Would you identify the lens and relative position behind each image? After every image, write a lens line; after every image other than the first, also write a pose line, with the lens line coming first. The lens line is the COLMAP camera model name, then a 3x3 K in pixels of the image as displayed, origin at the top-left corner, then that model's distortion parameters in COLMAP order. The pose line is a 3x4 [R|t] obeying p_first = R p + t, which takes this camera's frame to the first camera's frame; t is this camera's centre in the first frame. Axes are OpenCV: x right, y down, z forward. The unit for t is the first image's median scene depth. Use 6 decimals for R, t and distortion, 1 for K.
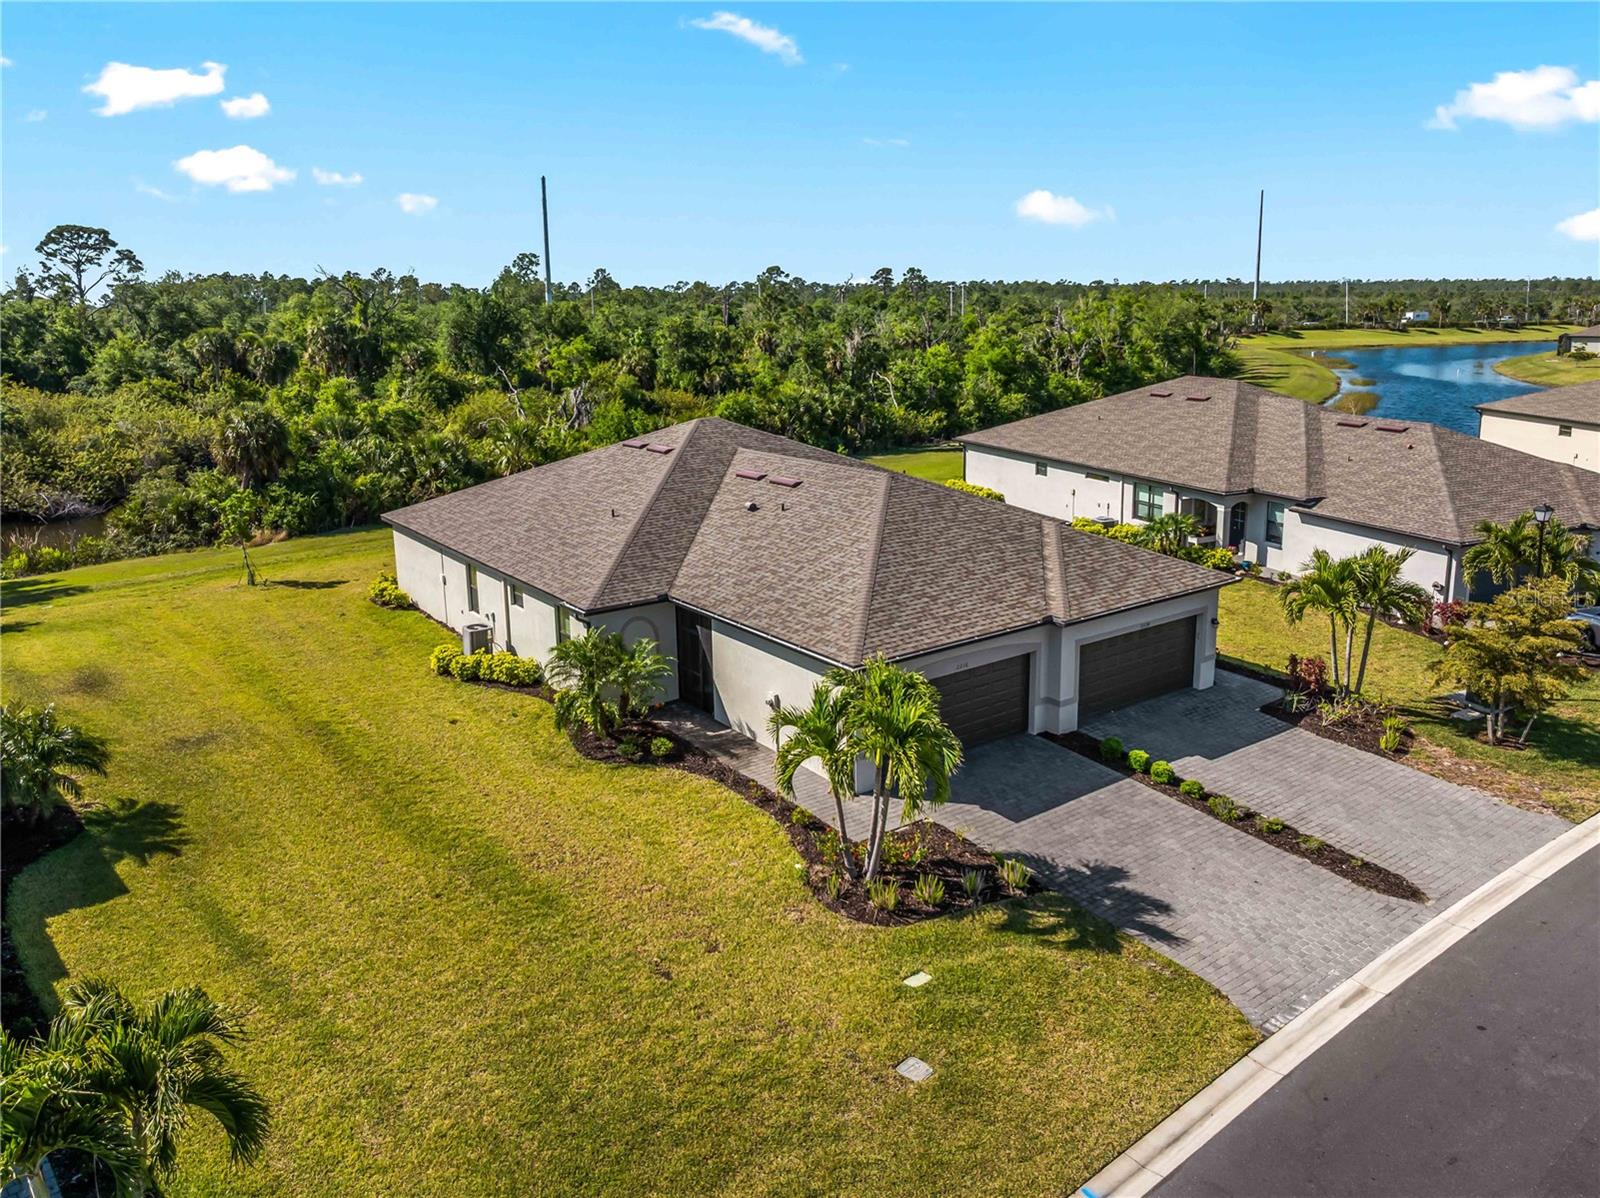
lens RADIAL K [[1190.6, 0, 791.7], [0, 1190.6, 554.4], [0, 0, 1]] dist [-0.028141, -0.016991]
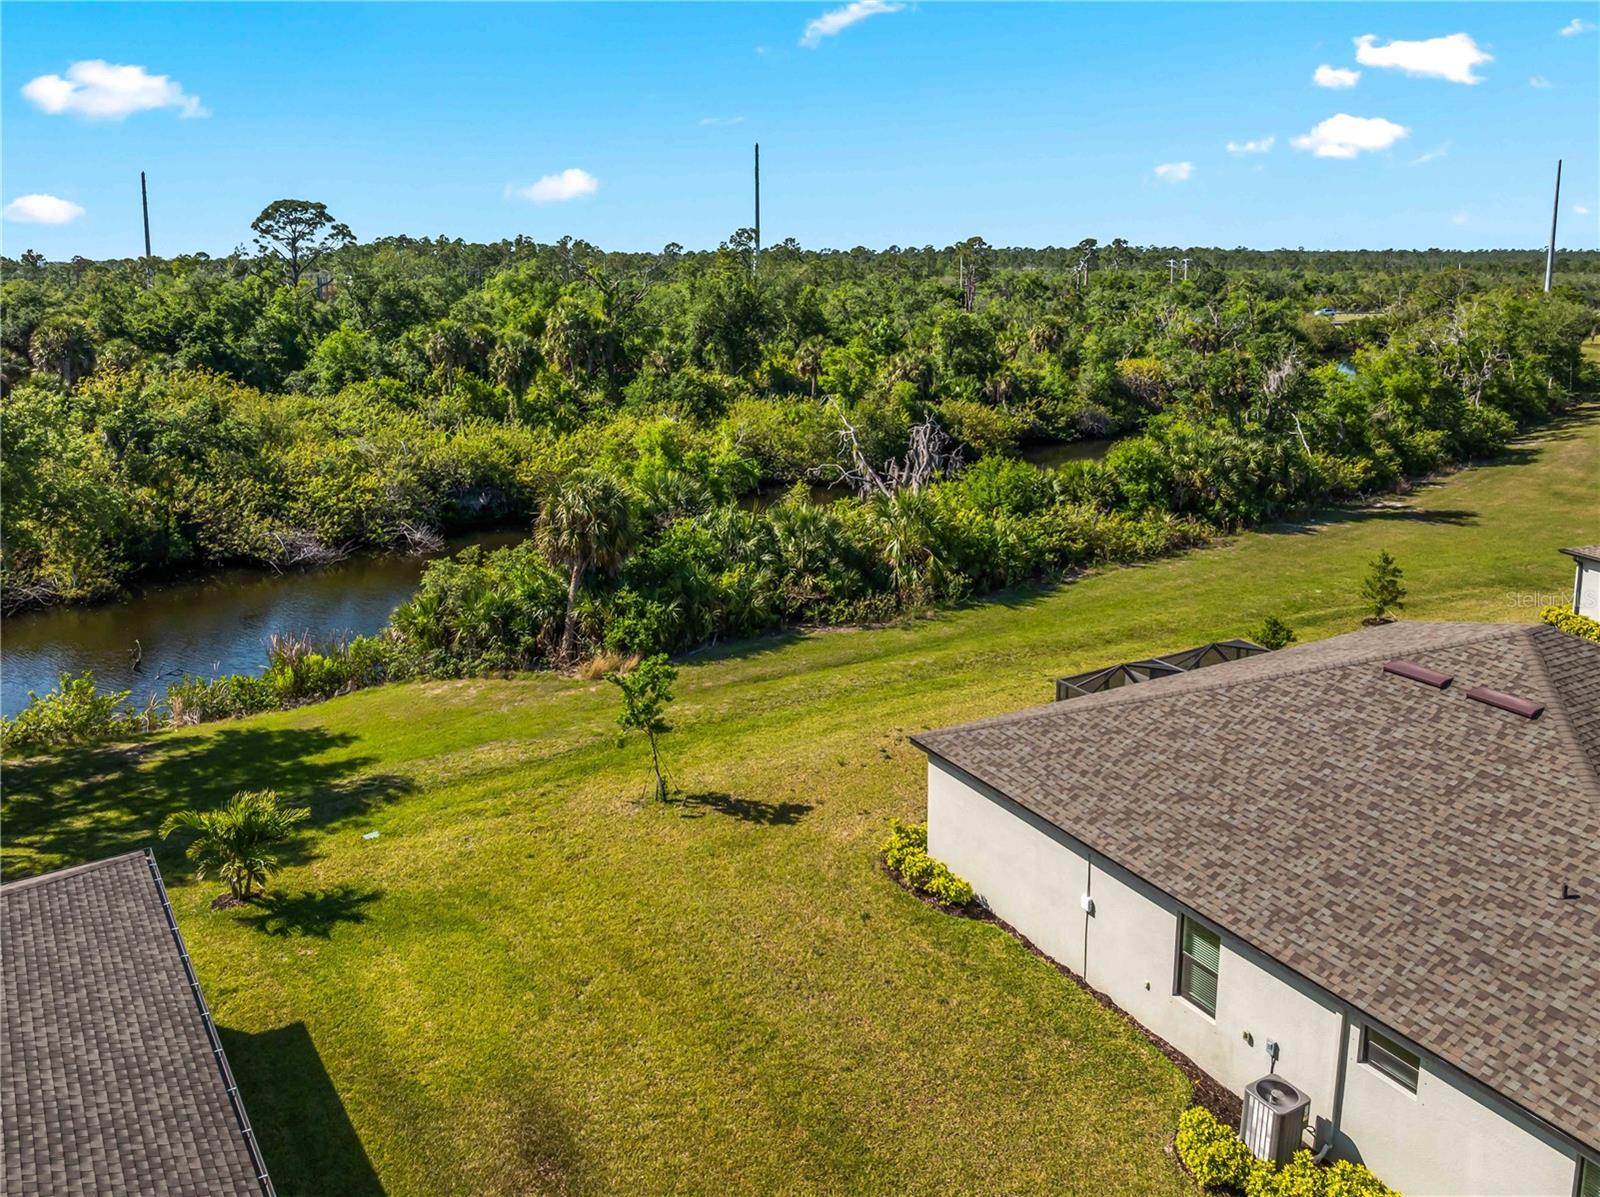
lens RADIAL K [[1203.5, 0, 749.0], [0, 1203.5, 520.3], [0, 0, 1]] dist [-0.032685, -0.007624]
pose [[0.989603, 0.041590, -0.137682, -0.358717], [-0.041264, 0.999135, 0.005217, -0.148449], [0.137780, 0.000519, 0.990463, 0.389081]]
